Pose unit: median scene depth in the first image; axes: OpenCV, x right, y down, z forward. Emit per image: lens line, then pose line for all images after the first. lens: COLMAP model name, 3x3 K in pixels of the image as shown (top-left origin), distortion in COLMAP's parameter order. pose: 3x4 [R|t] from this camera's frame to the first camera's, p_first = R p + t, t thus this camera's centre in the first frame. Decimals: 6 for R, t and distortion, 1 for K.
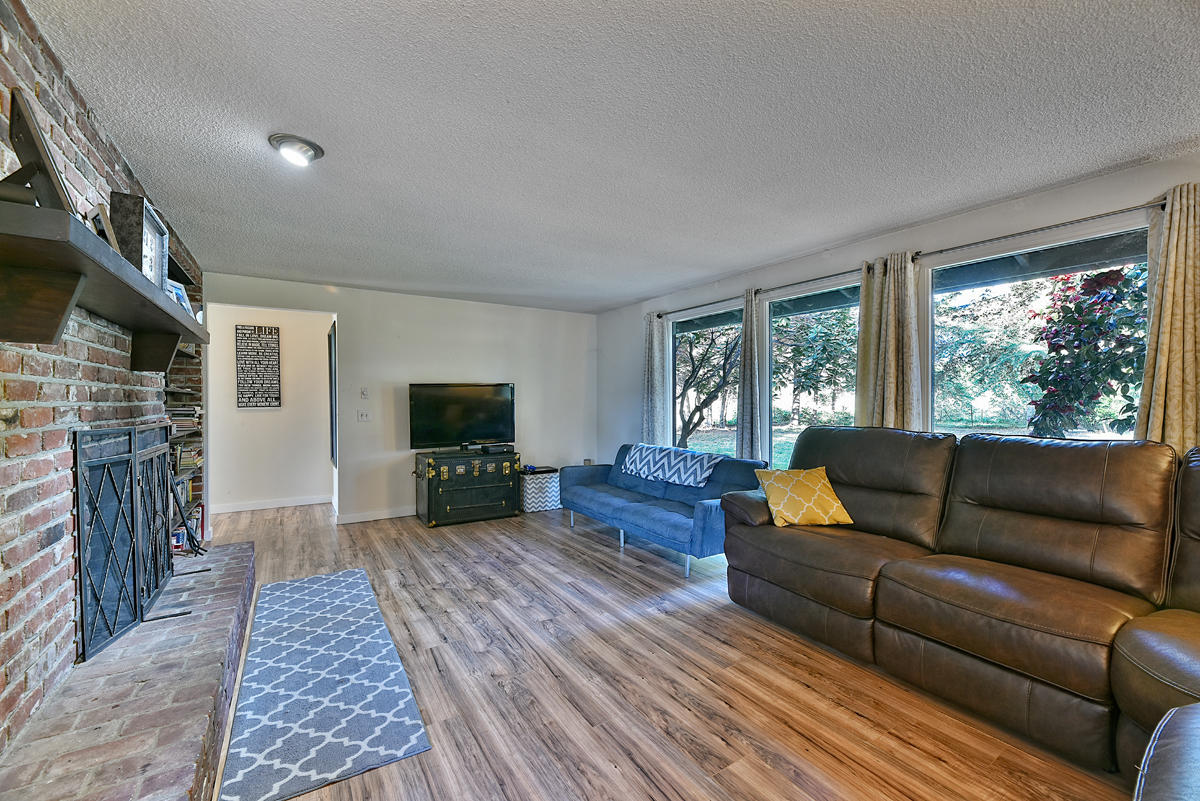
lens RADIAL K [[482.0, 0, 598.9], [0, 482.0, 402.8], [0, 0, 1]] dist [-0.003705, -0.001643]
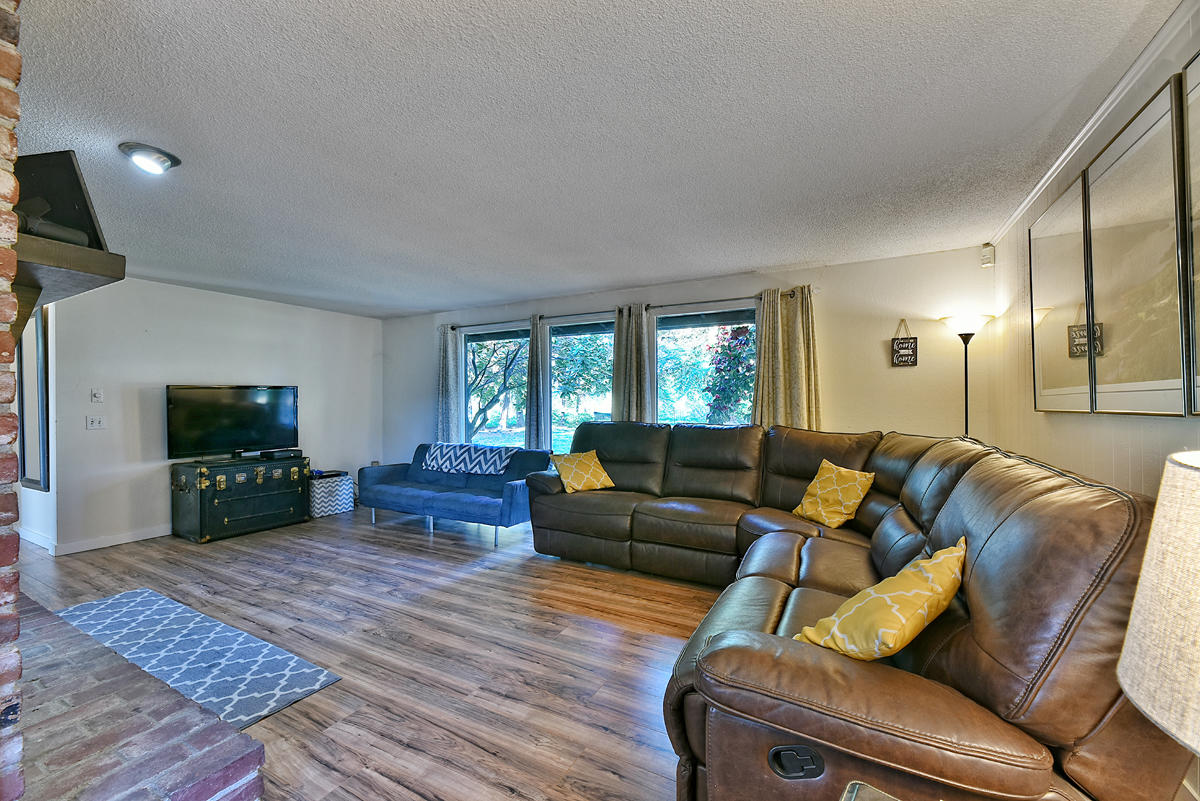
lens RADIAL K [[482.0, 0, 598.8], [0, 482.0, 399.6], [0, 0, 1]] dist [-0.003705, -0.001643]
pose [[0.875046, 0.002524, 0.484032, -0.211926], [0.004386, 0.999904, -0.013143, 0.003489], [-0.484019, 0.013624, 0.874951, -0.252092]]
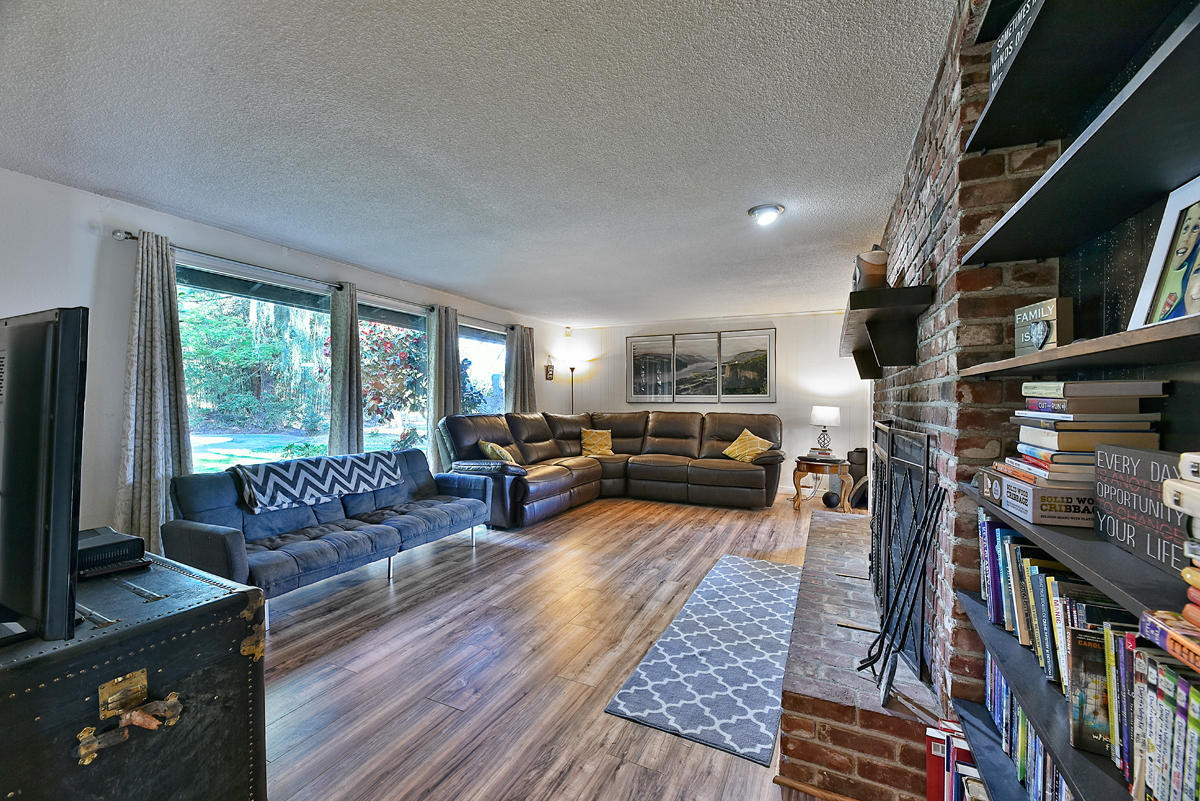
lens RADIAL K [[482.0, 0, 597.1], [0, 482.0, 401.1], [0, 0, 1]] dist [-0.003705, -0.001643]
pose [[-0.521504, -0.006612, 0.853223, -1.116943], [-0.001719, 0.999976, 0.006699, -0.006139], [-0.853247, 0.002027, -0.521503, 1.528334]]
